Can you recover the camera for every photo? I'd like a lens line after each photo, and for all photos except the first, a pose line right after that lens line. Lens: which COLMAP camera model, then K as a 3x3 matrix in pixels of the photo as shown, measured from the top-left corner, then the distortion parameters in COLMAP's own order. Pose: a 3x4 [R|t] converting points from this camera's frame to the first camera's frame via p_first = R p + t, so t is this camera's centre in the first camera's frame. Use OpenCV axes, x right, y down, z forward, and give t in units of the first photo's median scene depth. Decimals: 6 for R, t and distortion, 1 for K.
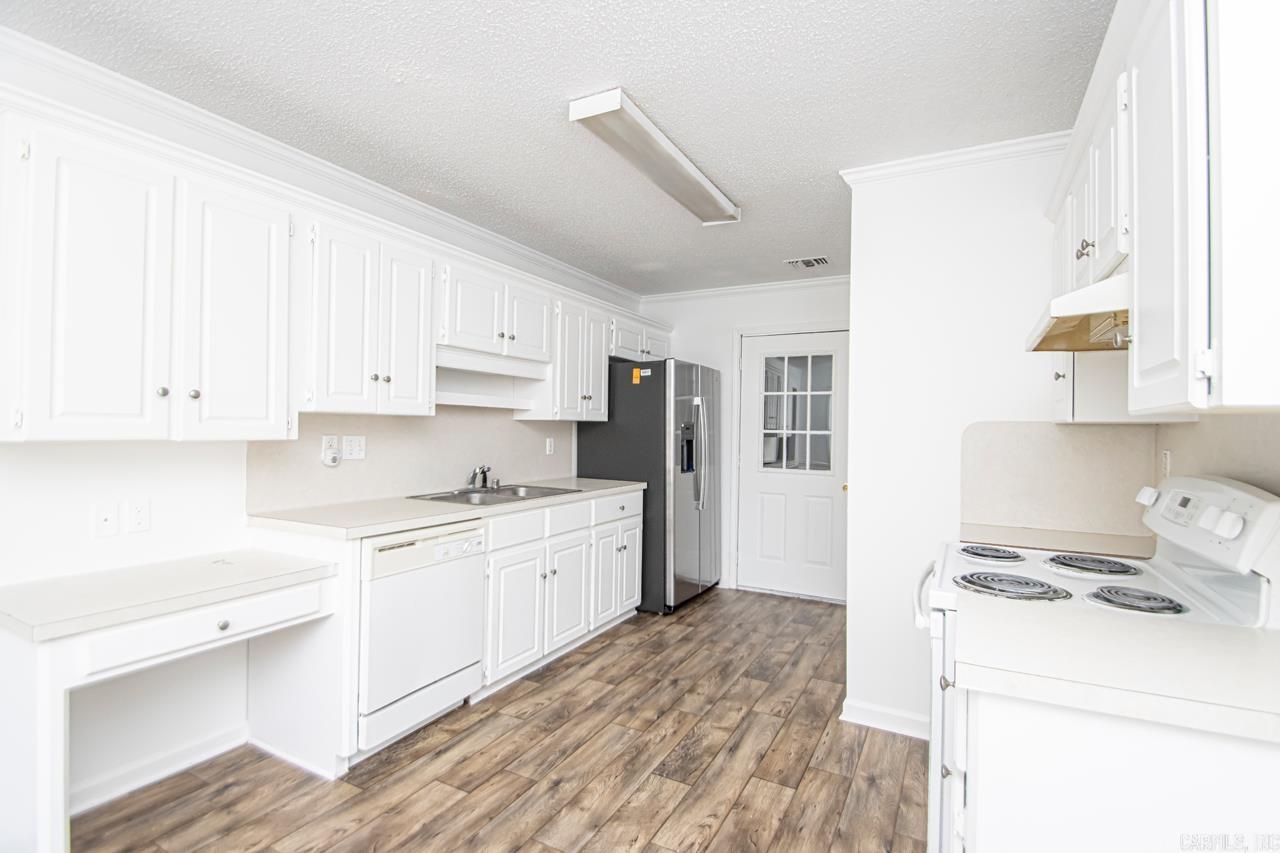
lens RADIAL K [[597.8, 0, 665.7], [0, 597.8, 415.1], [0, 0, 1]] dist [0.012566, -0.014590]
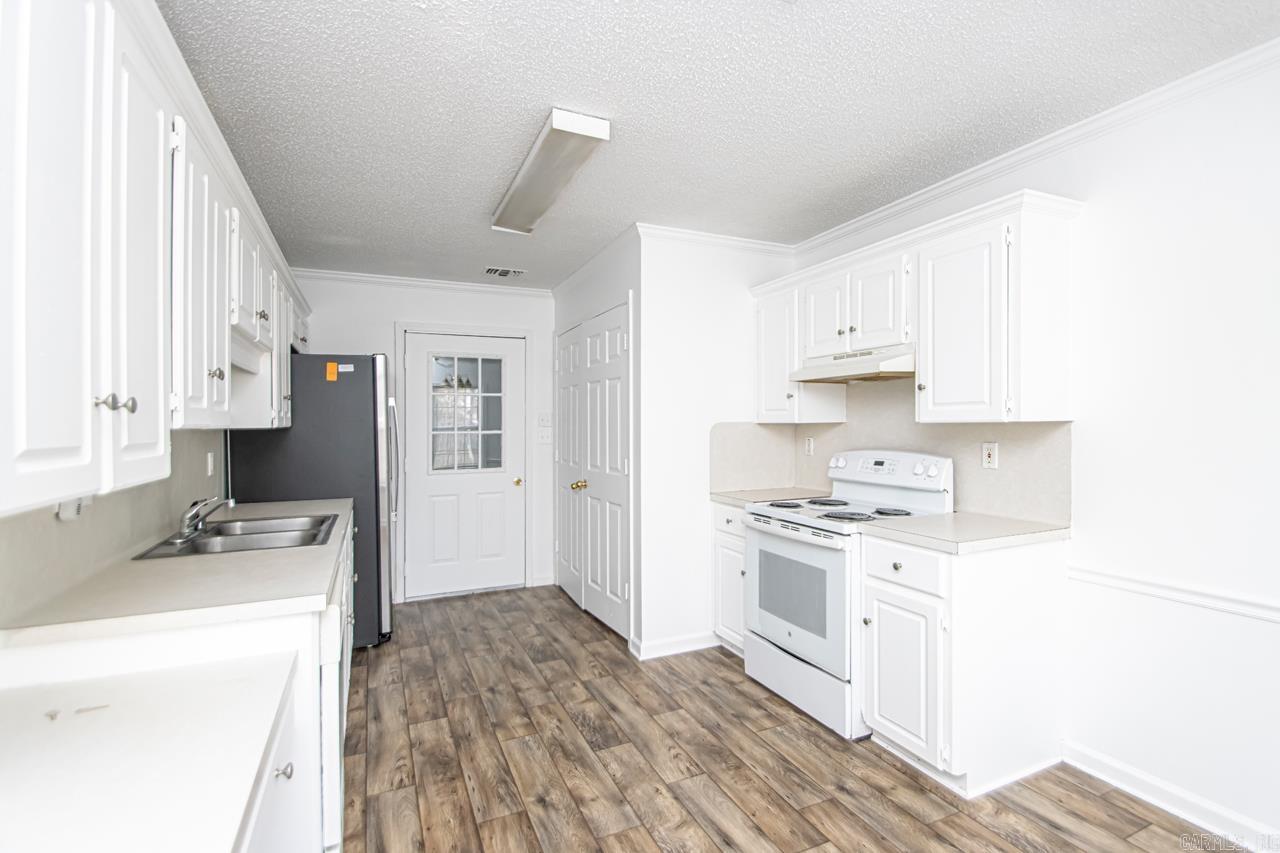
lens RADIAL K [[597.8, 0, 665.7], [0, 597.8, 415.1], [0, 0, 1]] dist [0.012566, -0.014590]
pose [[0.600304, -0.011475, 0.799690, -0.596791], [0.001815, 0.999914, 0.012986, -0.020666], [-0.799770, -0.006344, 0.600273, 0.181189]]
